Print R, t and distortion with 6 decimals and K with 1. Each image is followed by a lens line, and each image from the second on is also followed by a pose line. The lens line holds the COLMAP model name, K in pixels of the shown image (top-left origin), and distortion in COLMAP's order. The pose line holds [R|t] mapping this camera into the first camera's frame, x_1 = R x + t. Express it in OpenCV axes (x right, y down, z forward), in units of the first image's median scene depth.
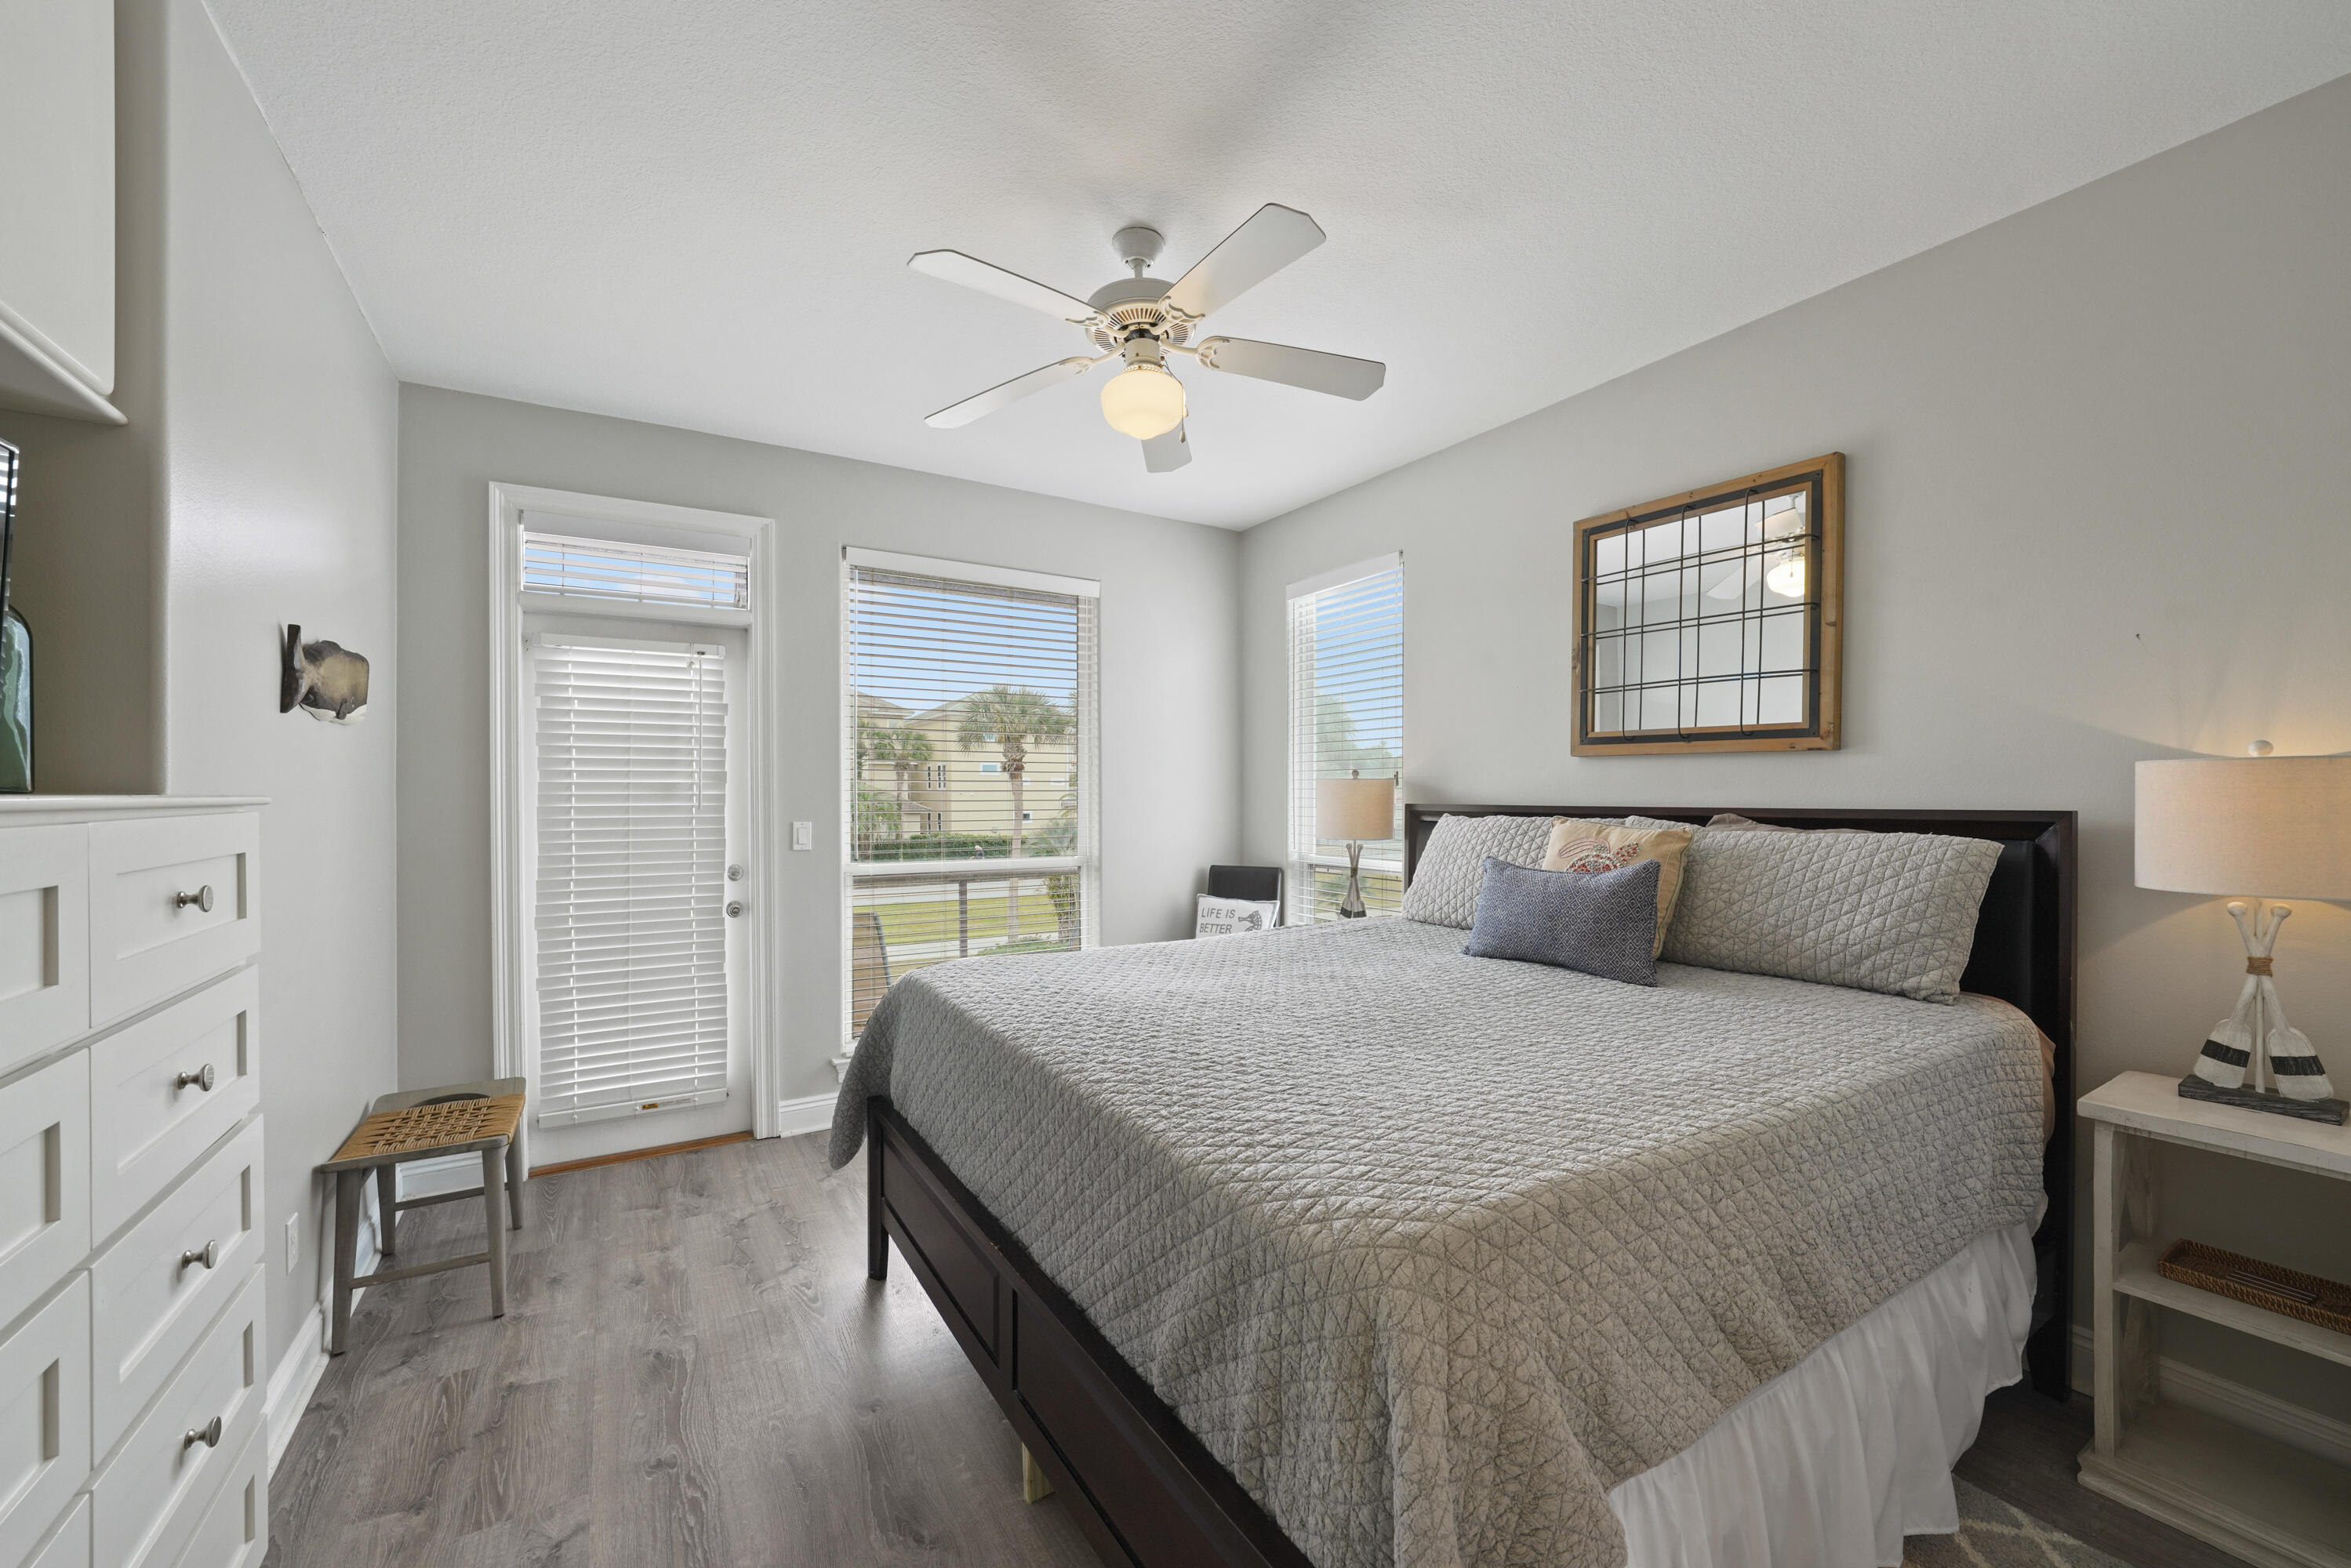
lens RADIAL K [[916.2, 0, 1172.6], [0, 916.2, 797.2], [0, 0, 1]] dist [0.000578, 0.000107]
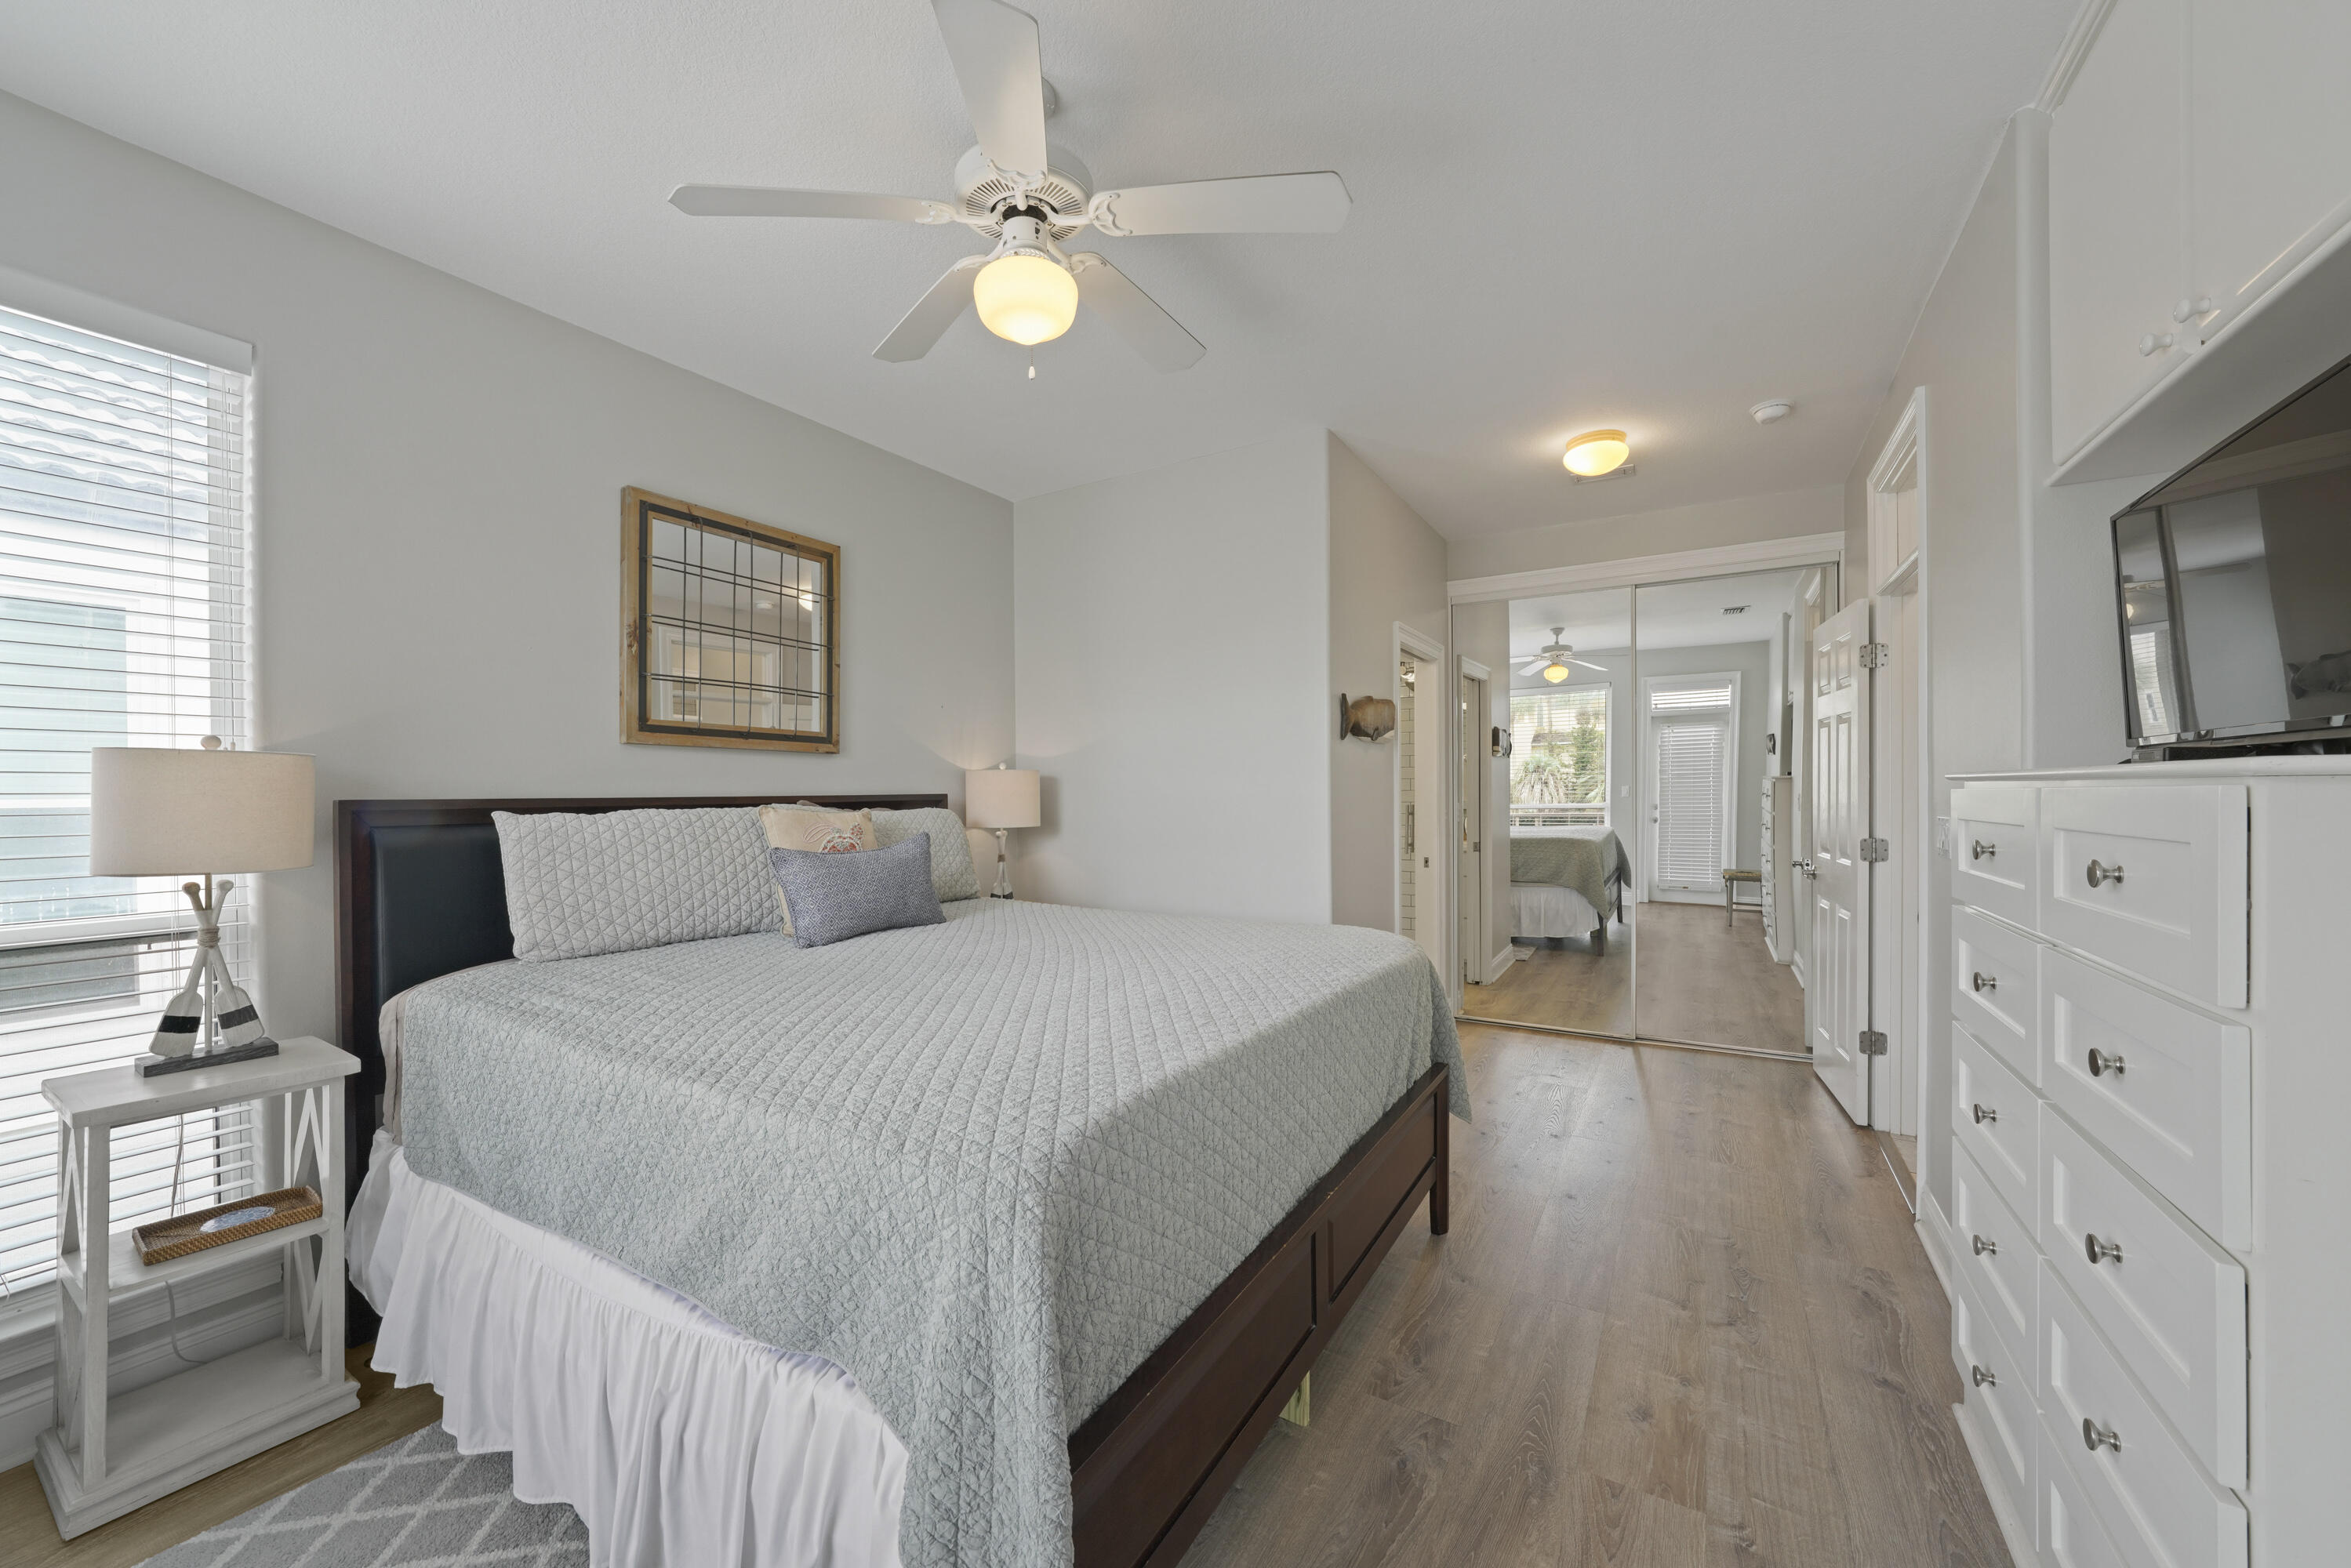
lens RADIAL K [[888.8, 0, 1175.5], [0, 888.8, 784.0], [0, 0, 1]] dist [-0.025230, 0.000009]
pose [[-0.458755, -0.002069, 0.888560, -0.621874], [-0.001077, 0.999998, 0.001772, -0.006433], [-0.888562, -0.000144, -0.458756, 0.971797]]
